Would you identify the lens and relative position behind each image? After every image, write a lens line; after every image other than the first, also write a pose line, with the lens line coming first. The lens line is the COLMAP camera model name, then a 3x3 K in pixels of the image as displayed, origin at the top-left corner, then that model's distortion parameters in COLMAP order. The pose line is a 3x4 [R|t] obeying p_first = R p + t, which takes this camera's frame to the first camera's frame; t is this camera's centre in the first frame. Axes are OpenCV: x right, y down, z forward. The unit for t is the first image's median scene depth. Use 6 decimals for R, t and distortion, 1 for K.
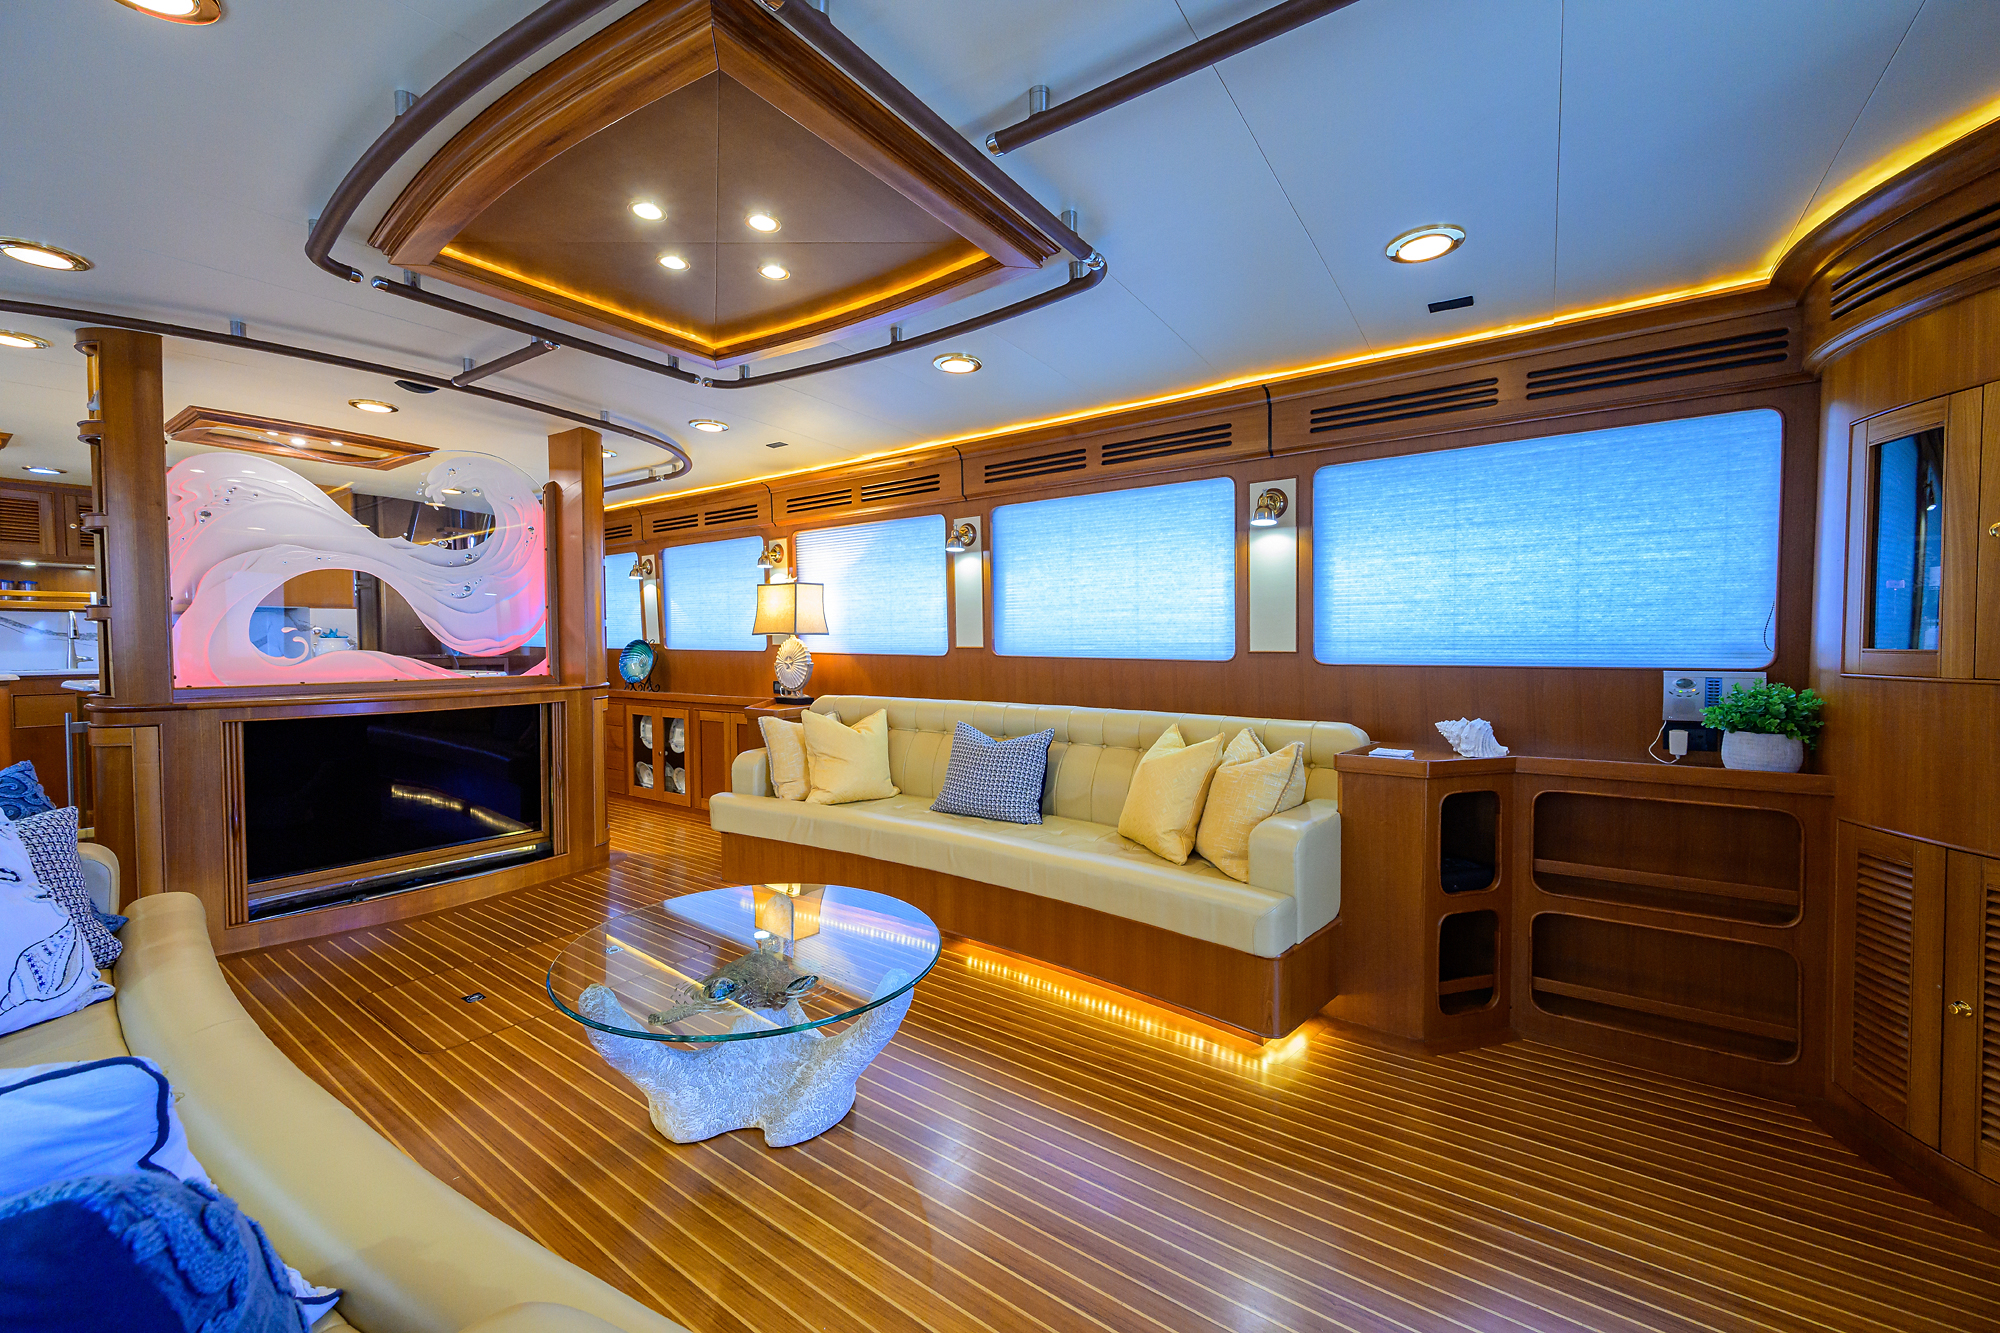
lens RADIAL K [[782.3, 0, 998.0], [0, 782.3, 665.6], [0, 0, 1]] dist [-0.000701, 0.000413]
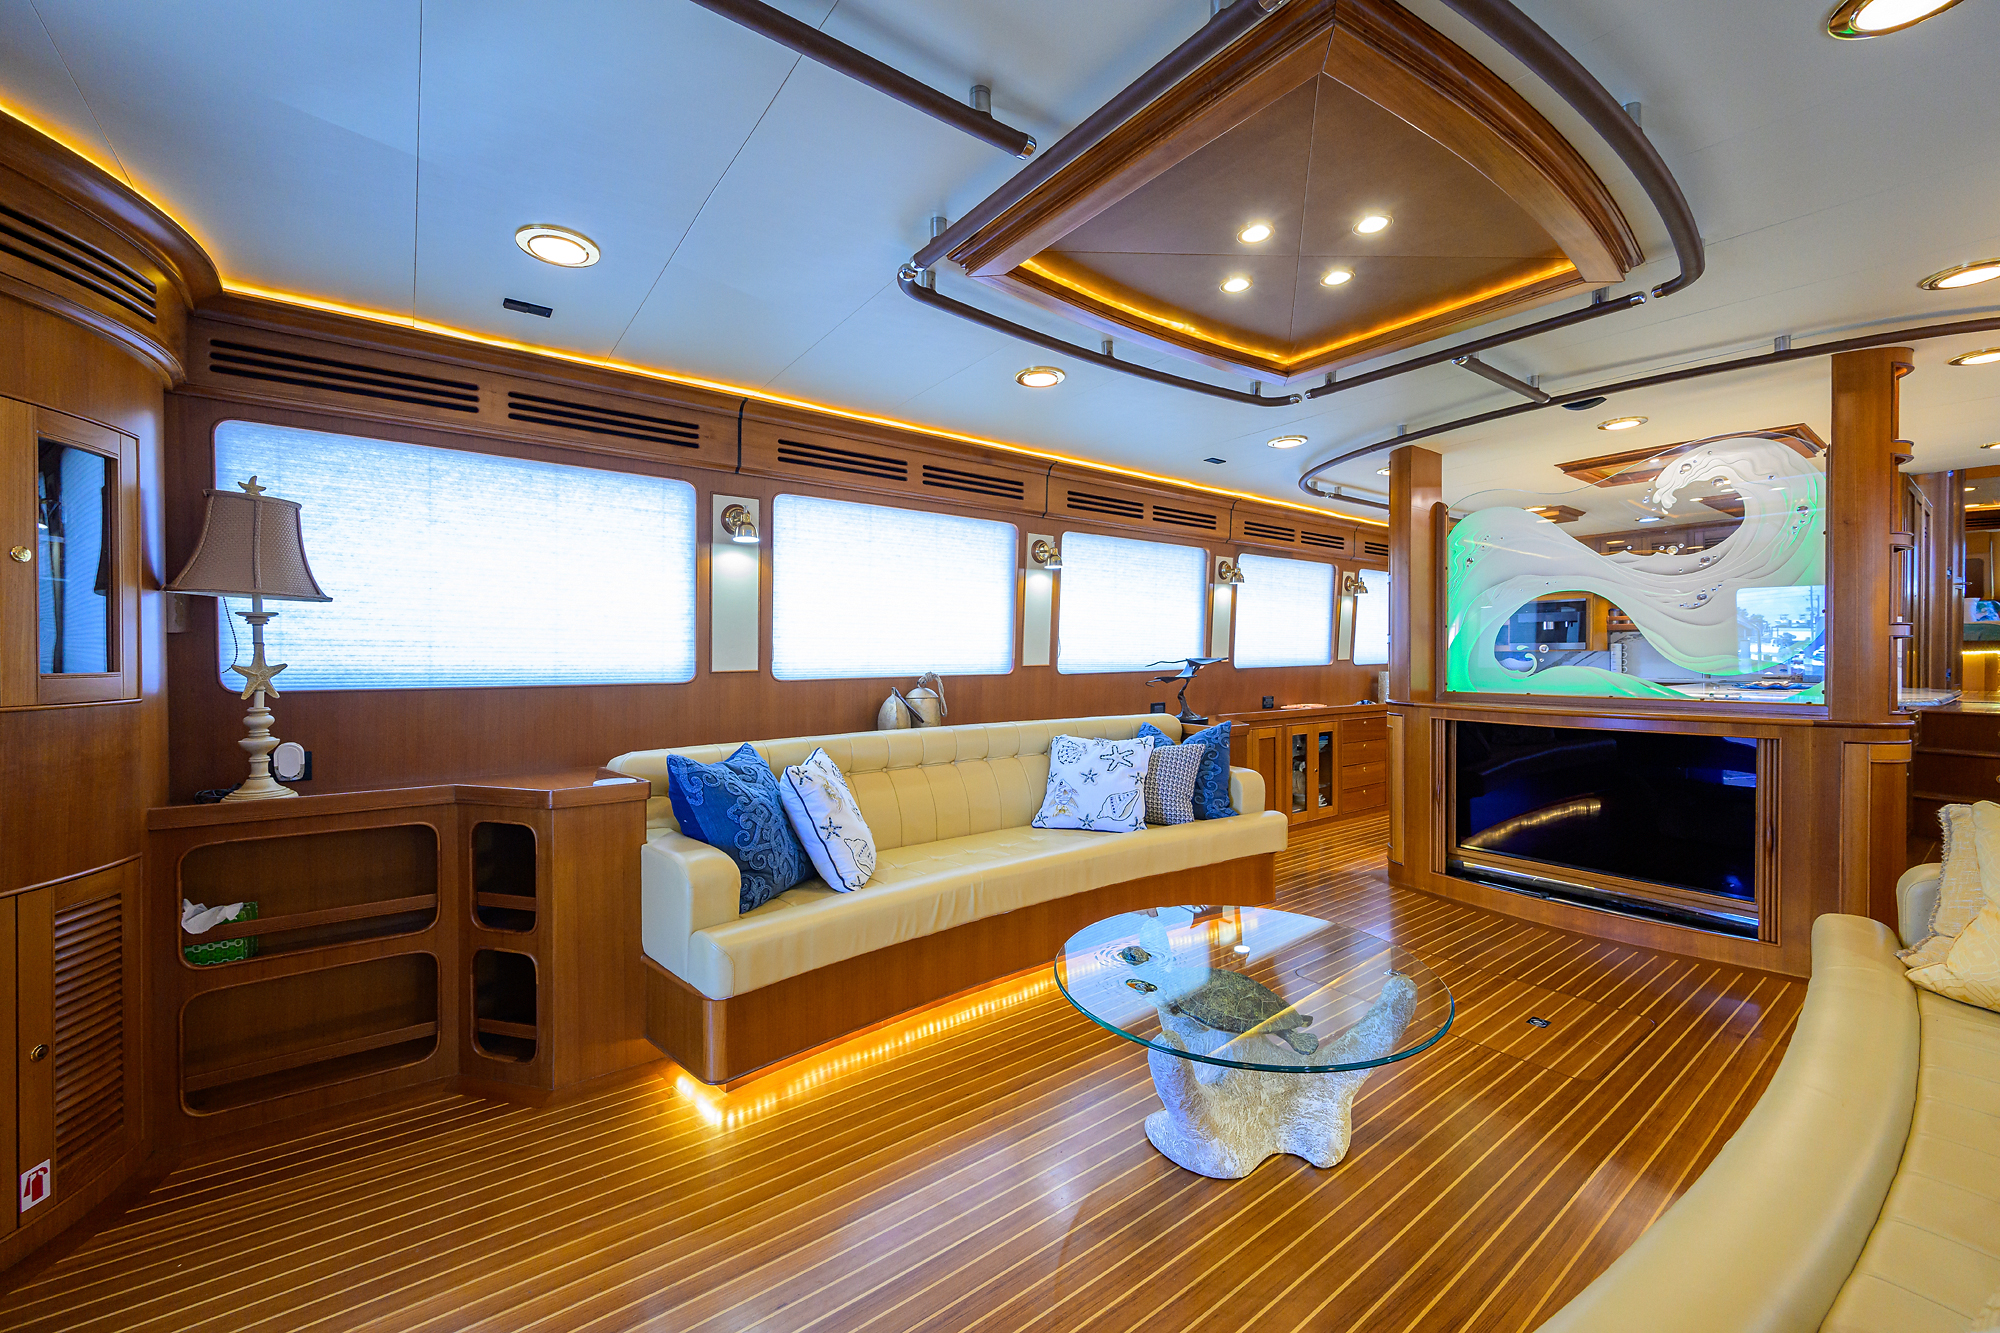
lens RADIAL K [[782.3, 0, 1000.8], [0, 782.3, 663.6], [0, 0, 1]] dist [-0.000701, 0.000413]
pose [[-0.304851, 0.011852, -0.952326, 0.484349], [-0.025670, 0.999457, 0.020655, -0.028655], [0.952054, 0.030743, -0.304381, 0.669424]]
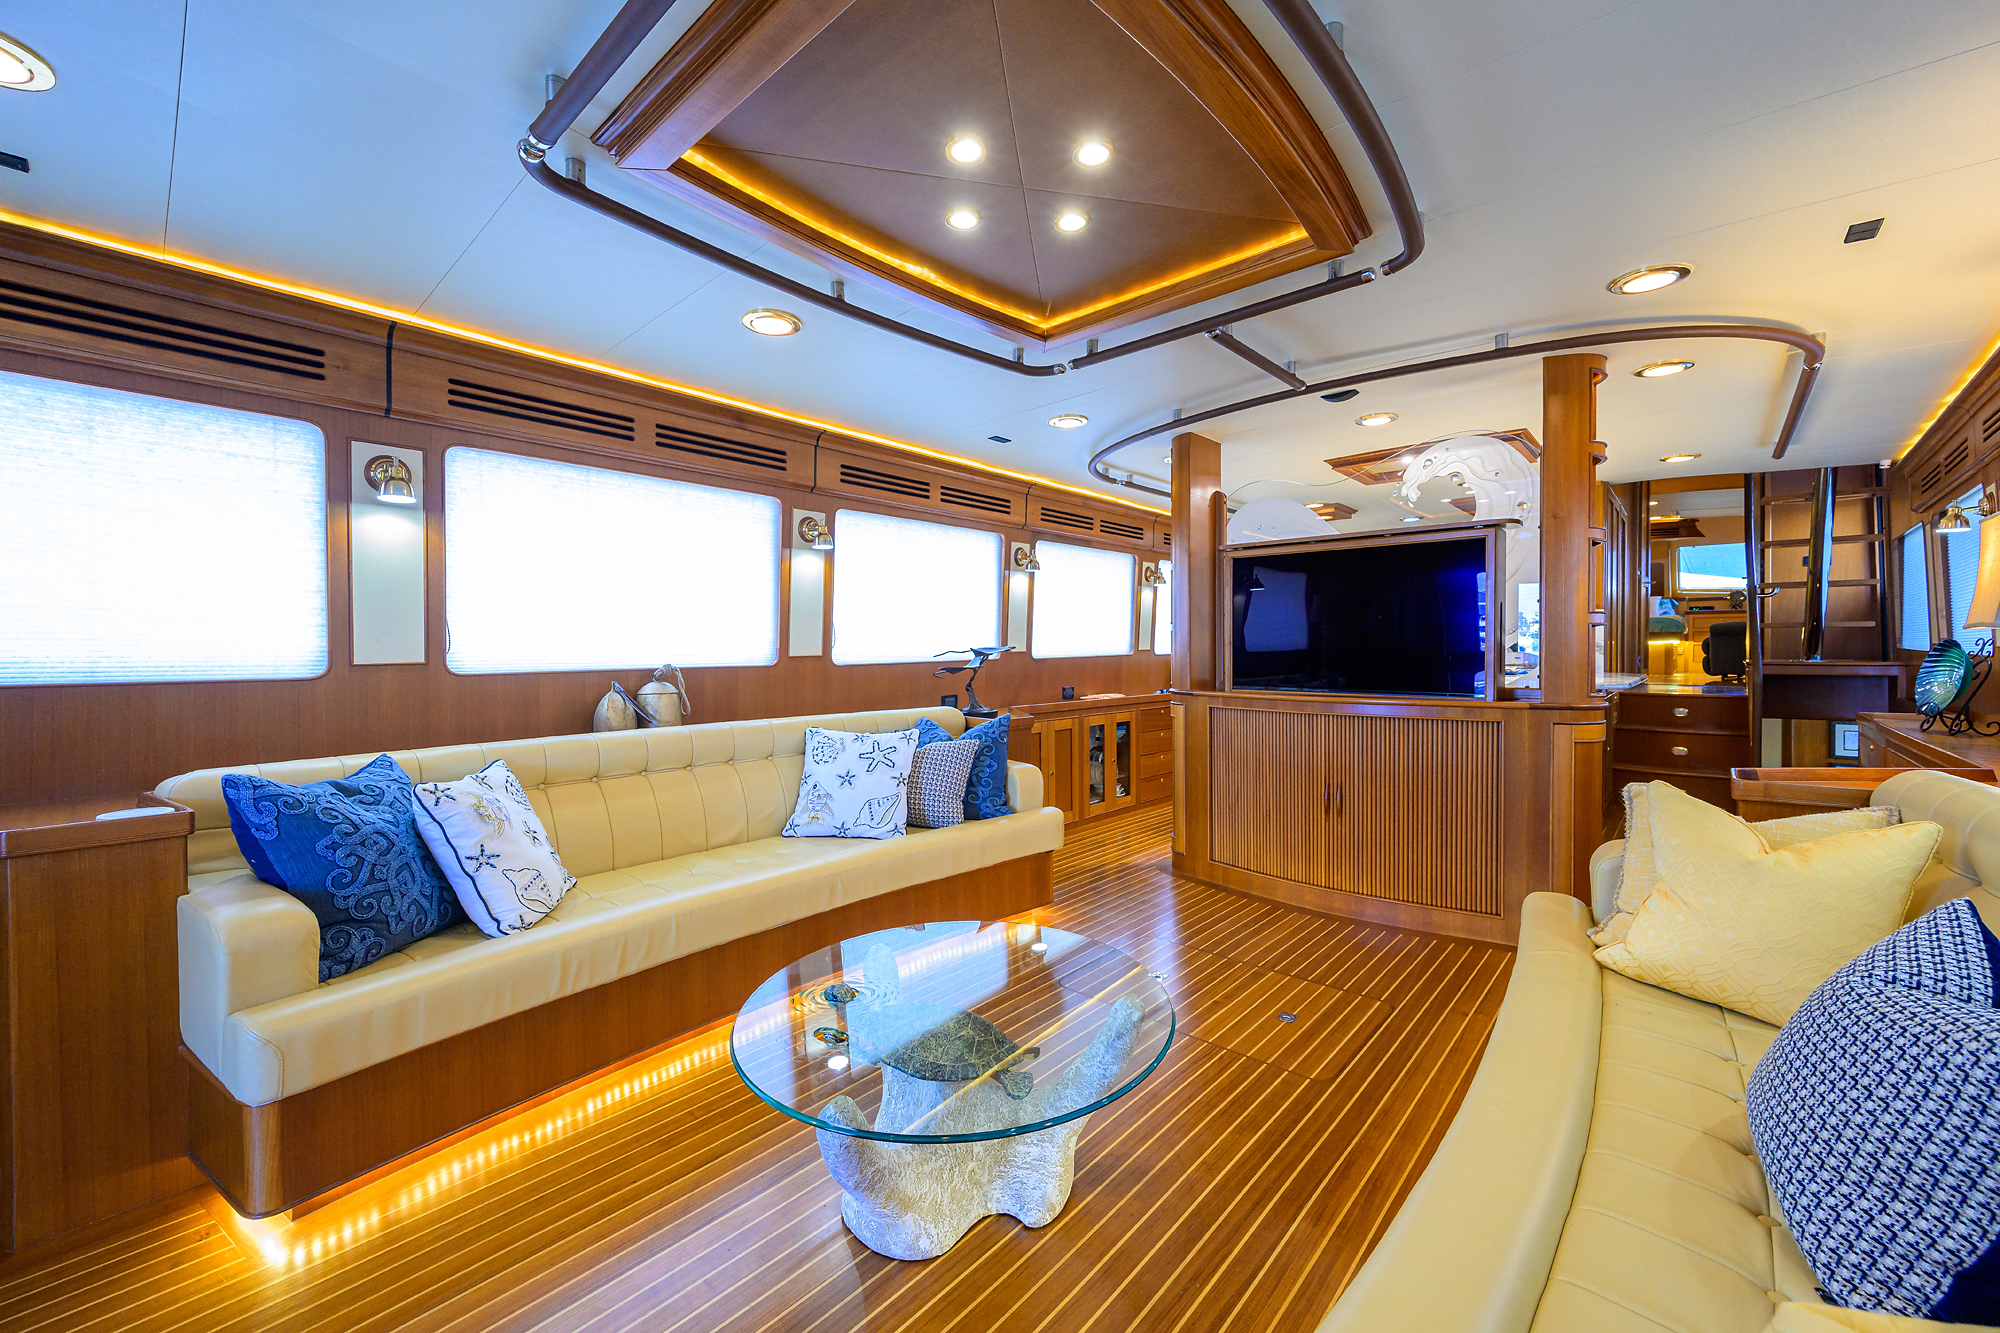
lens RADIAL K [[782.3, 0, 999.4], [0, 782.3, 659.0], [0, 0, 1]] dist [-0.000701, 0.000413]
pose [[-0.116159, 0.016491, -0.993094, 0.358147], [-0.024976, 0.999497, 0.019519, -0.025342], [0.992917, 0.027071, -0.115689, 0.759760]]
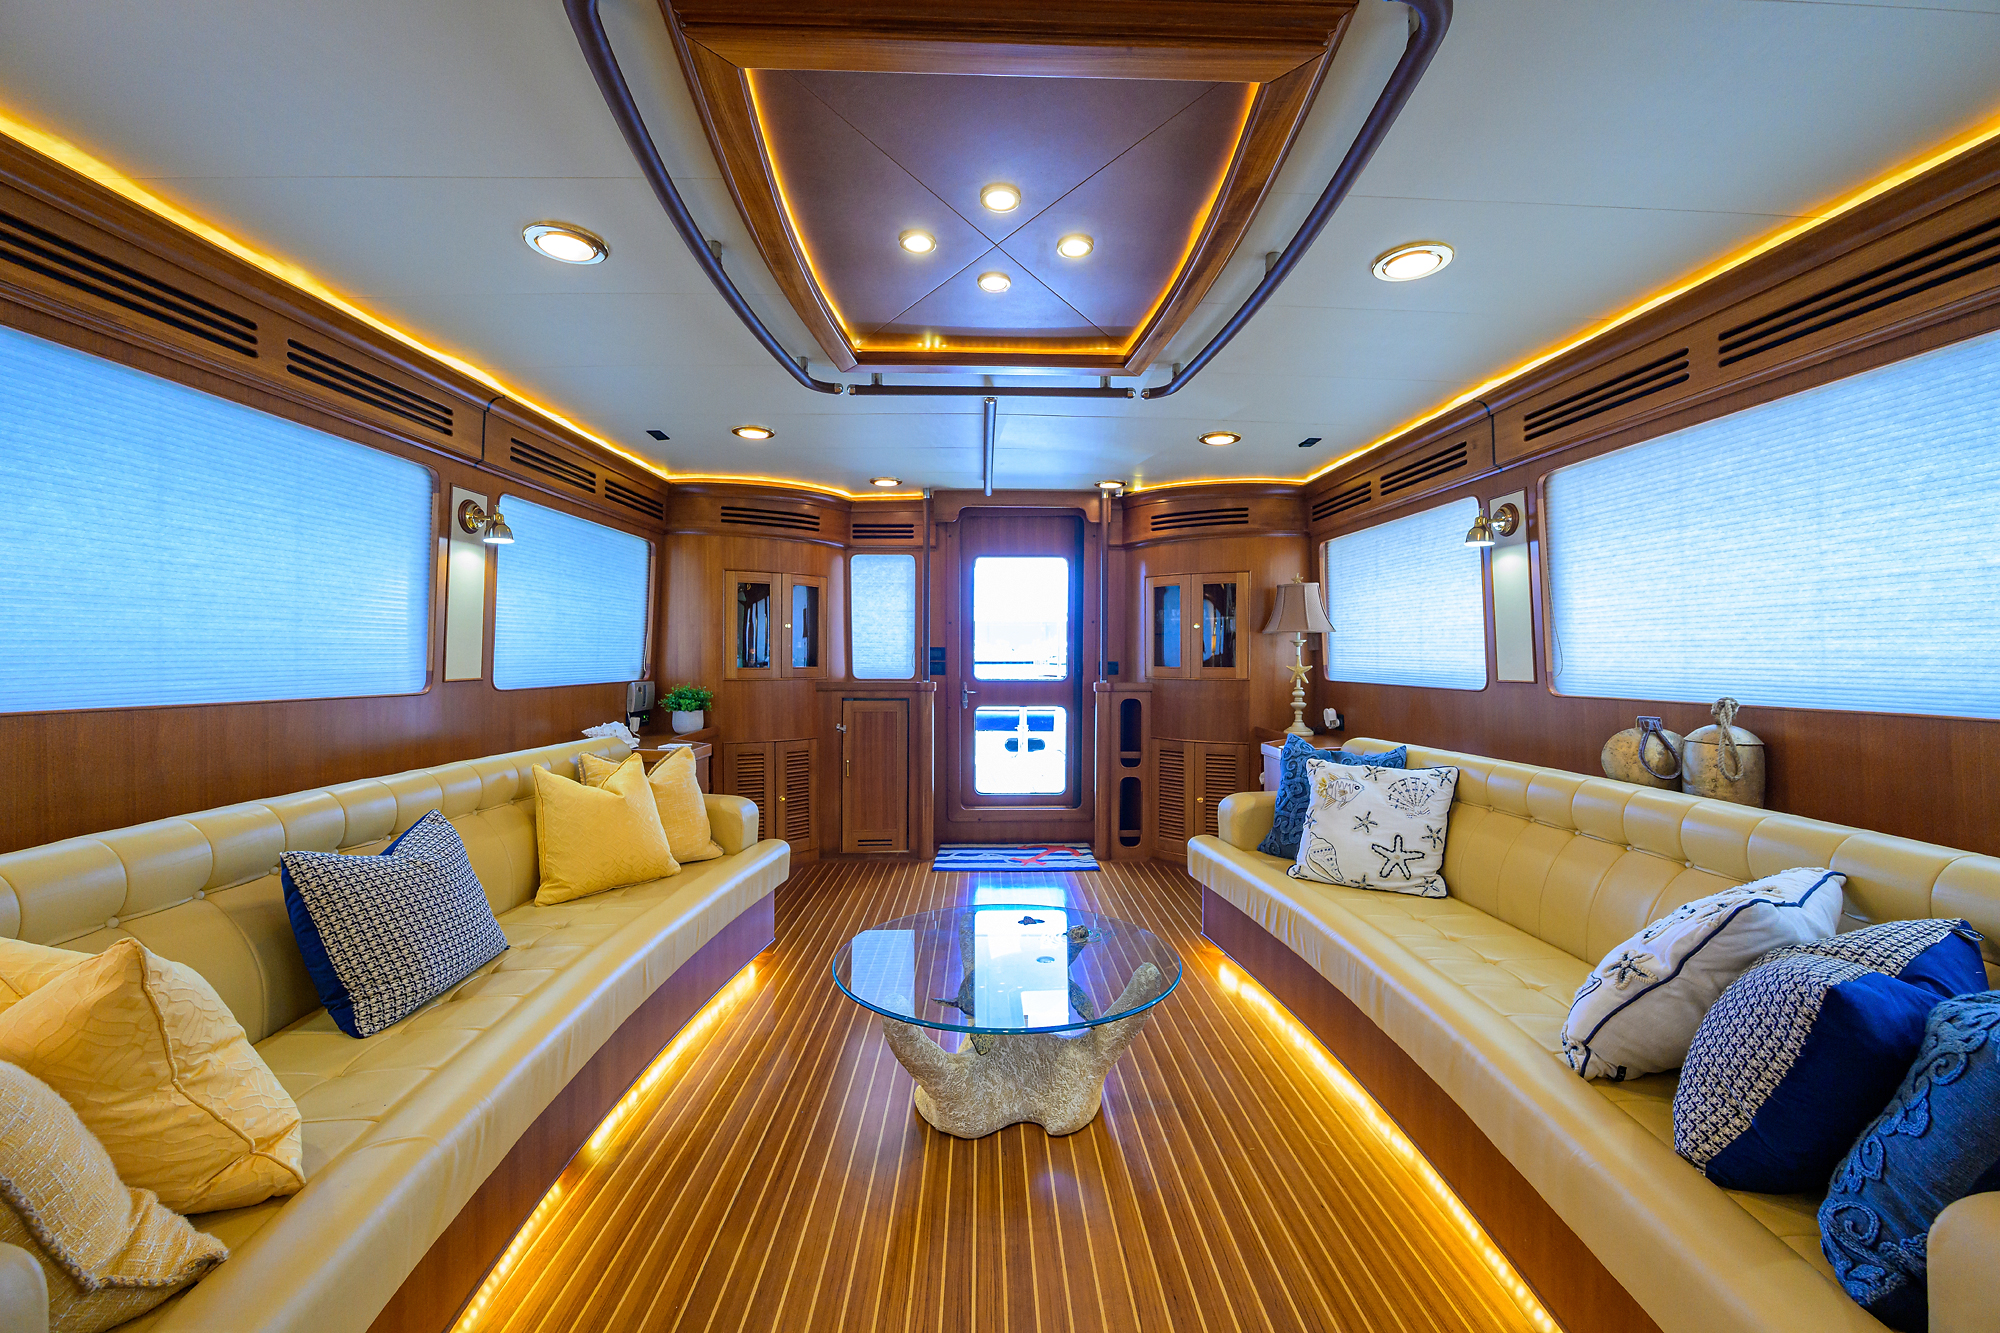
lens RADIAL K [[782.3, 0, 1000.3], [0, 782.3, 662.9], [0, 0, 1]] dist [-0.000701, 0.000413]
pose [[-0.599017, -0.007050, 0.800705, -0.774736], [0.021446, 0.999461, 0.024844, -0.048175], [-0.800449, 0.032054, -0.598544, 1.096279]]
